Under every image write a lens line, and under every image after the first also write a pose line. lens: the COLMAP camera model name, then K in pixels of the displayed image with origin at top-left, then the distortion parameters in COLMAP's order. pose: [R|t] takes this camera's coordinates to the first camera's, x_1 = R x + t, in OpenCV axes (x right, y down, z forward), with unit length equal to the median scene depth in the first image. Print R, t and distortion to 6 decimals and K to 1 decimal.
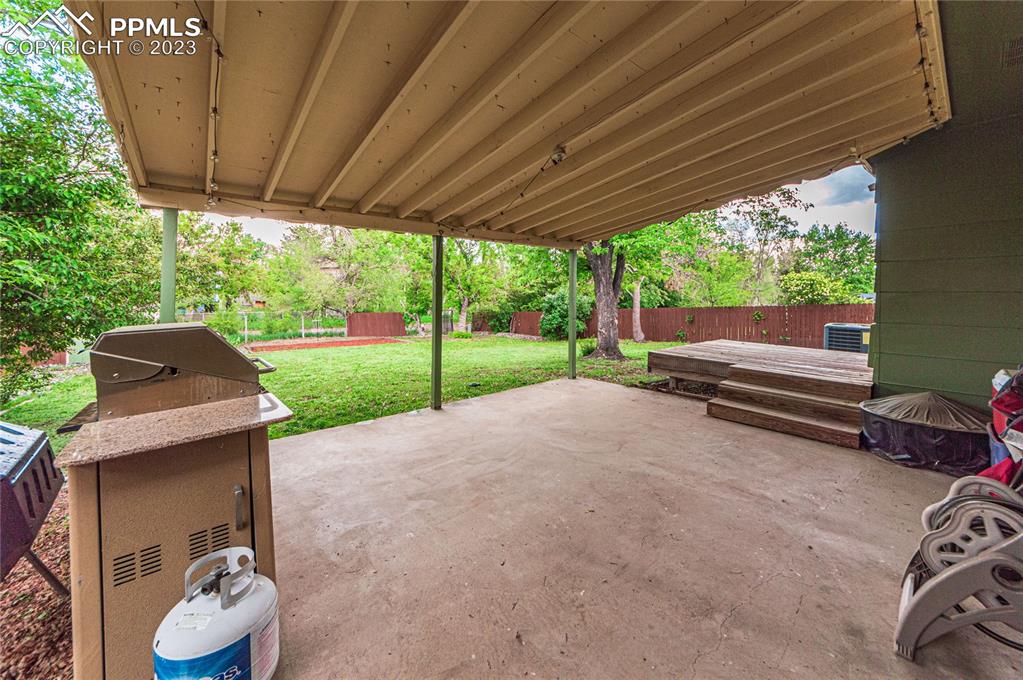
lens RADIAL K [[393.9, 0, 506.7], [0, 393.9, 305.3], [0, 0, 1]] dist [0.001241, -0.000047]
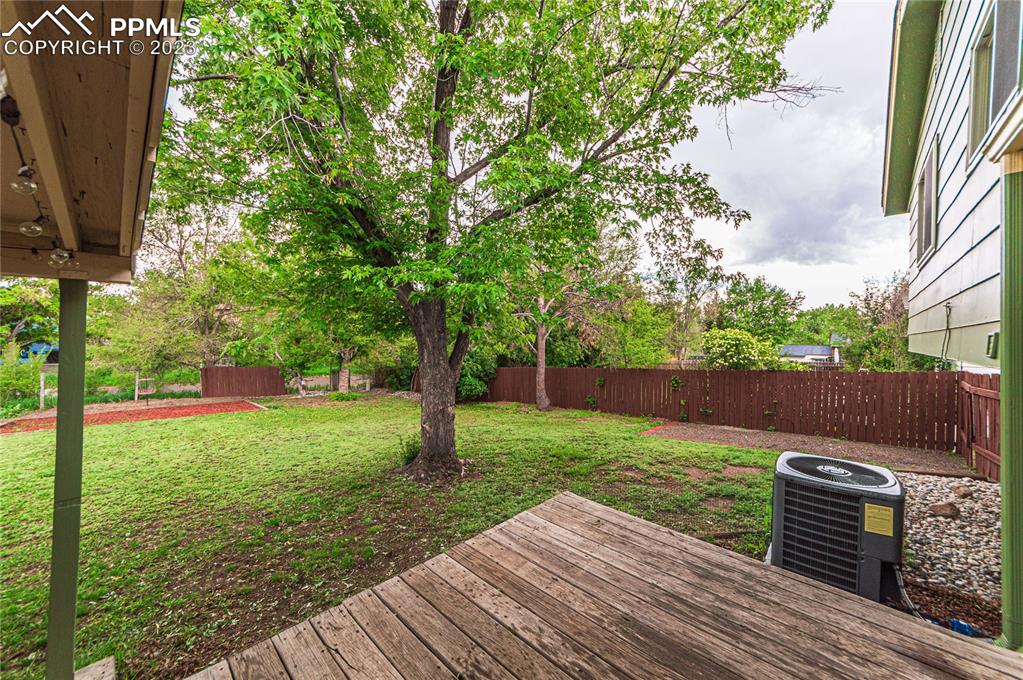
lens RADIAL K [[376.7, 0, 510.7], [0, 376.7, 353.2], [0, 0, 1]] dist [-0.000910, -0.000154]
pose [[0.991872, 0.004105, 0.127176, 0.220363], [-0.005443, 0.999933, 0.010173, -0.040461], [-0.127126, -0.010783, 0.991828, 0.298950]]
